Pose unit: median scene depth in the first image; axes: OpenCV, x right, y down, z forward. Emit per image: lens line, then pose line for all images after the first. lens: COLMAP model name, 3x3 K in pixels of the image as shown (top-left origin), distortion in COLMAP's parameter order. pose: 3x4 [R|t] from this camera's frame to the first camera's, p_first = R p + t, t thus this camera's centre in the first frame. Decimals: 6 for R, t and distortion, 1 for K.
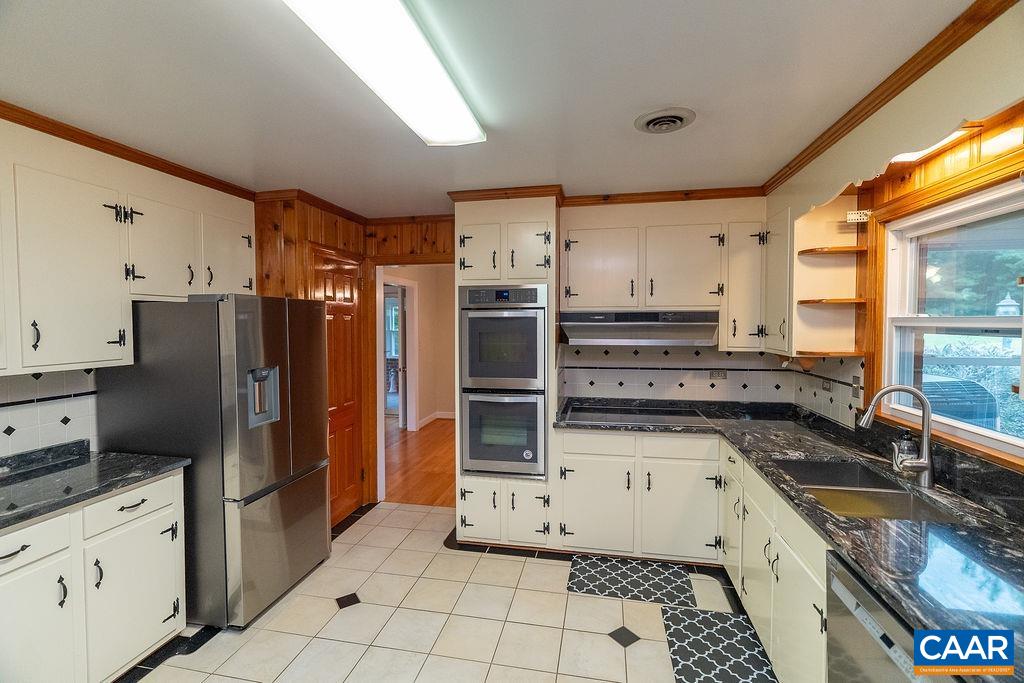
lens RADIAL K [[464.5, 0, 512.6], [0, 464.5, 338.7], [0, 0, 1]] dist [-0.000826, 0.000518]
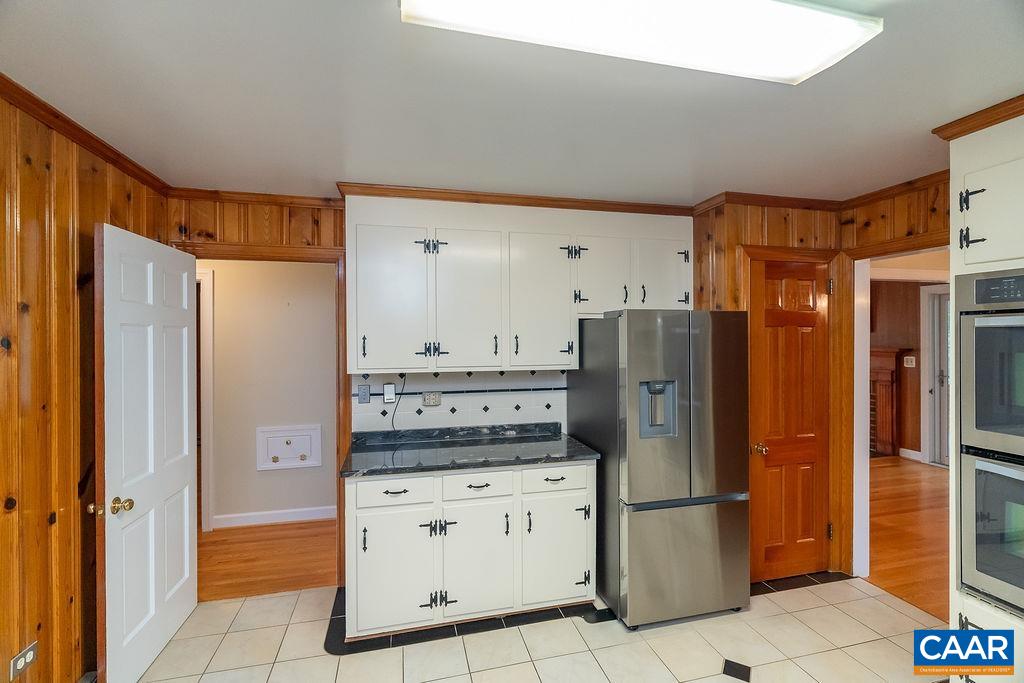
lens RADIAL K [[464.5, 0, 515.1], [0, 464.5, 338.8], [0, 0, 1]] dist [-0.000826, 0.000518]
pose [[0.432302, 0.005803, -0.901710, 0.233911], [-0.029960, 0.999520, -0.007931, -0.011153], [0.901231, 0.030444, 0.432268, 0.279598]]
